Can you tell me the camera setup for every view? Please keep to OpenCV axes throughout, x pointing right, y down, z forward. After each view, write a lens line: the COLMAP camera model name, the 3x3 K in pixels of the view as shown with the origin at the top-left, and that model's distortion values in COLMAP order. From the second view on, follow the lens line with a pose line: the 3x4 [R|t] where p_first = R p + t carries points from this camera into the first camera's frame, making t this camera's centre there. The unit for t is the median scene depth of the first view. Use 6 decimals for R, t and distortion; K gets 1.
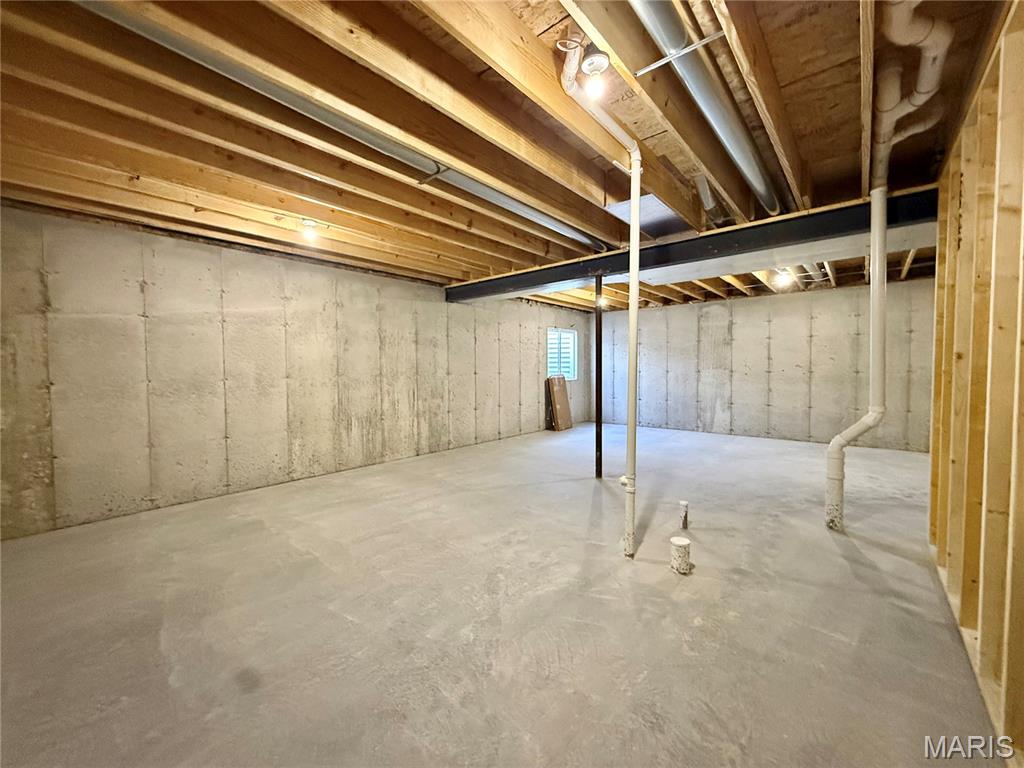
lens RADIAL K [[412.6, 0, 500.6], [0, 412.6, 382.4], [0, 0, 1]] dist [-0.001747, 0.000416]
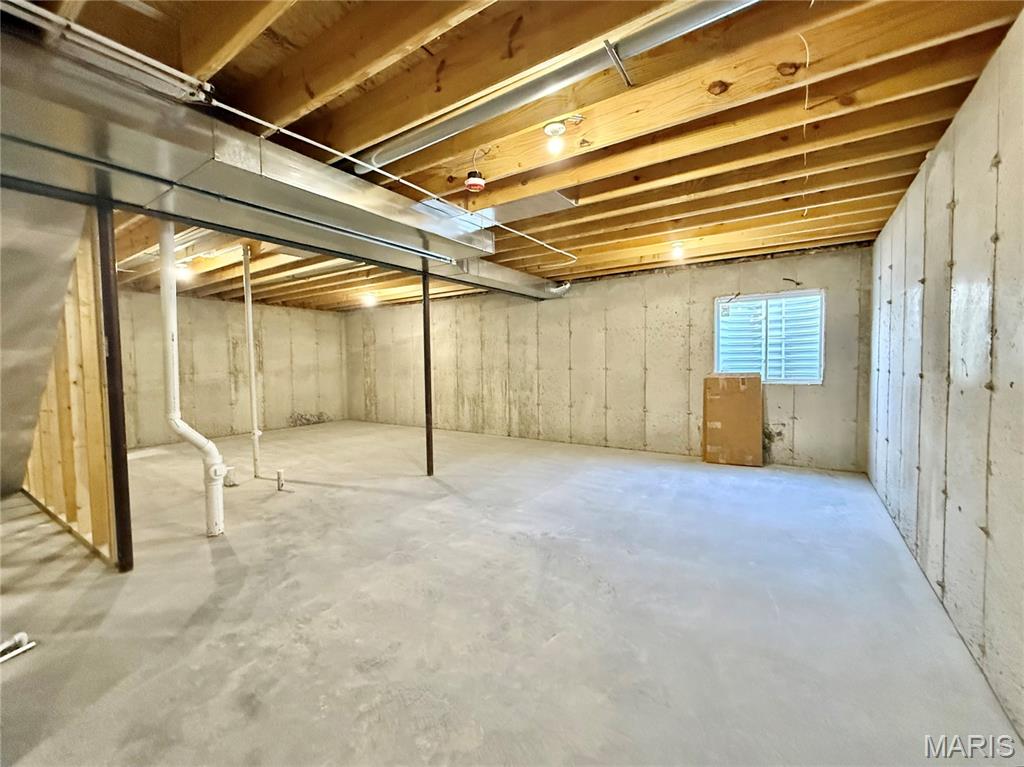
lens RADIAL K [[412.6, 0, 500.6], [0, 412.6, 381.9], [0, 0, 1]] dist [-0.001747, 0.000416]
pose [[0.128579, 0.052051, -0.990332, 0.989394], [-0.023972, 0.998493, 0.049367, -0.039811], [0.991410, 0.017393, 0.129633, 0.824387]]
